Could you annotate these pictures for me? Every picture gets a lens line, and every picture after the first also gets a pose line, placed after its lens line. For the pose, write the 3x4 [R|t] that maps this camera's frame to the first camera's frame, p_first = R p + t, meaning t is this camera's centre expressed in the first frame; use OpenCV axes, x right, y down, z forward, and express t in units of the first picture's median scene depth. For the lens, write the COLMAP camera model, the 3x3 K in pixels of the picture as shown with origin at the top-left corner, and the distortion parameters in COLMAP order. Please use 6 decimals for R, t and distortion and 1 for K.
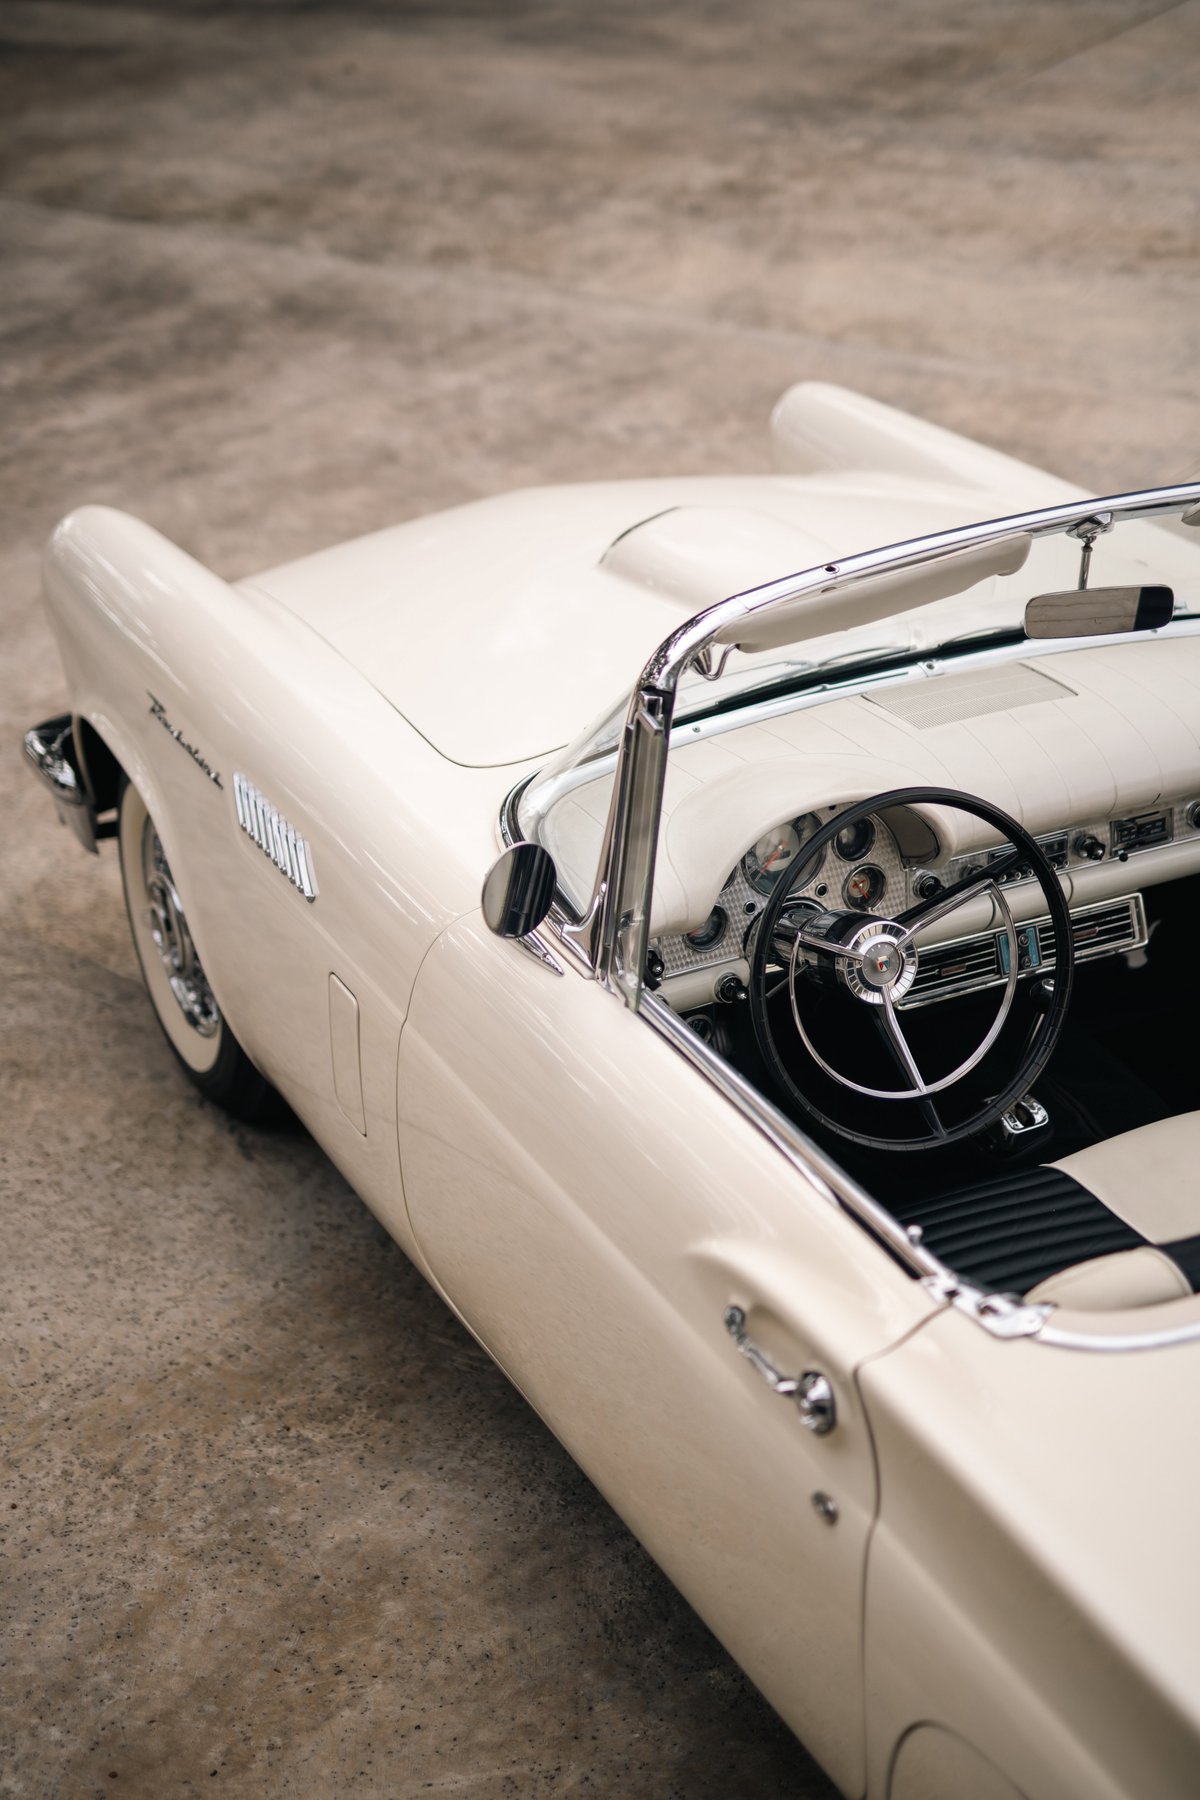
lens RADIAL K [[2712.2, 0, 600.0], [0, 2712.2, 900.0], [0, 0, 1]] dist [0.036212, 0.042214]
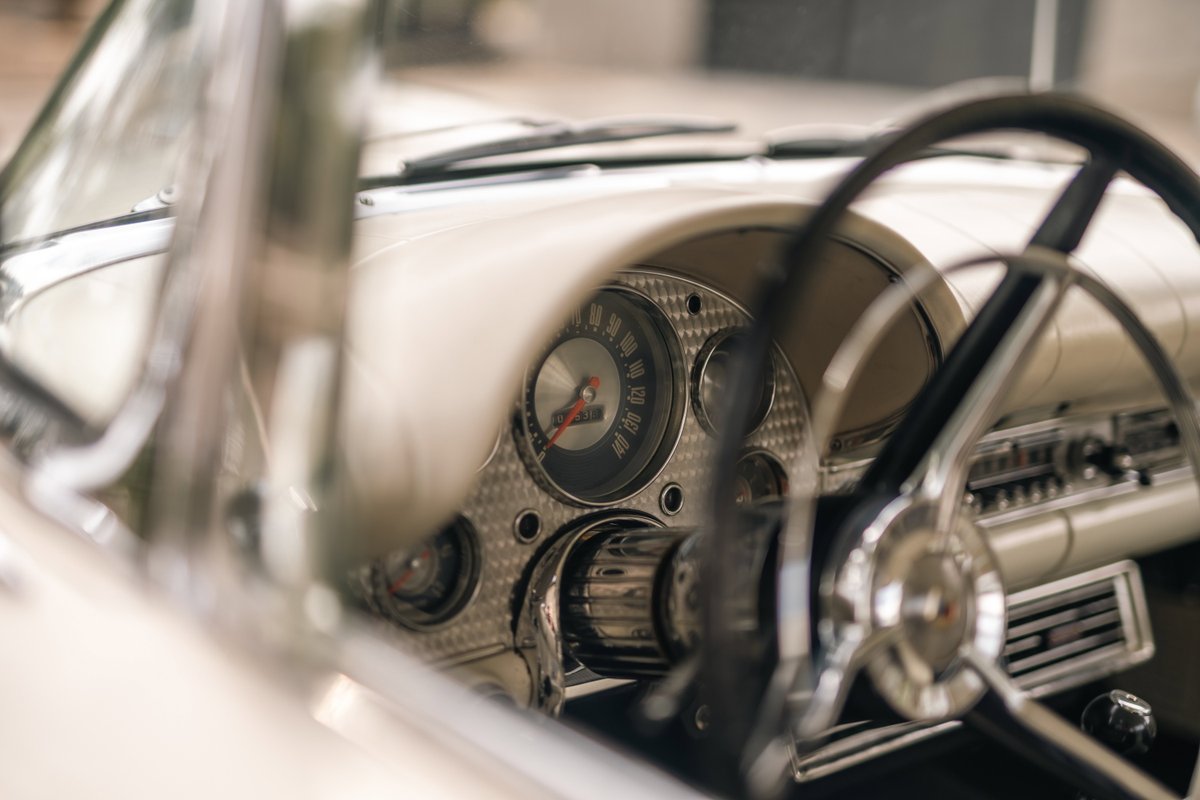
lens RADIAL K [[1765.2, 0, 600.0], [0, 1765.2, 400.0], [0, 0, 1]] dist [0.039551, 0.070606]
pose [[0.966545, 0.009361, 0.256327, -0.003936], [0.049888, 0.973388, -0.223665, 0.043571], [-0.251600, 0.228970, 0.940356, 0.701894]]
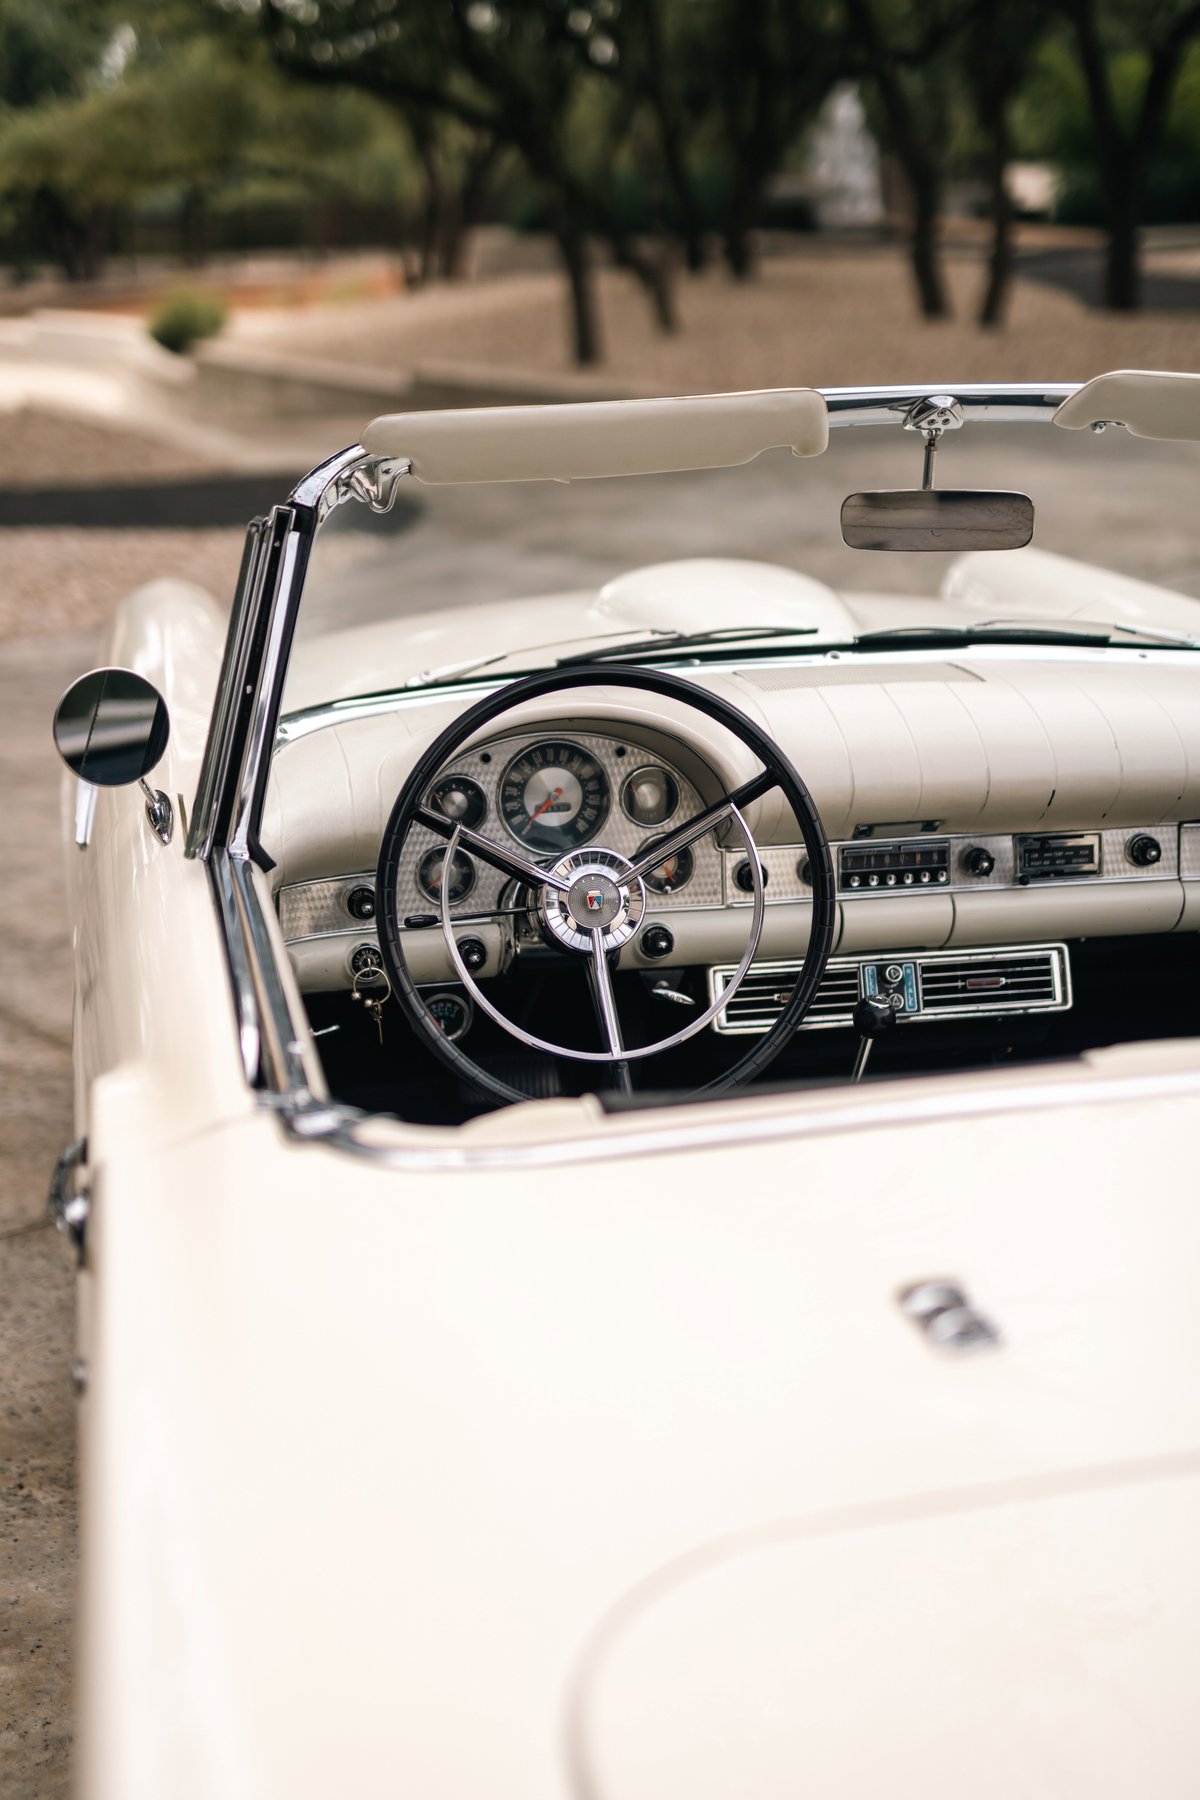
lens RADIAL K [[2647.8, 0, 600.0], [0, 2647.8, 900.0], [0, 0, 1]] dist [0.039551, 0.070606]
pose [[0.964342, 0.081750, -0.251719, 0.274683], [-0.126673, 0.977653, -0.167774, 0.140552], [0.232378, 0.193678, 0.953147, 0.223617]]
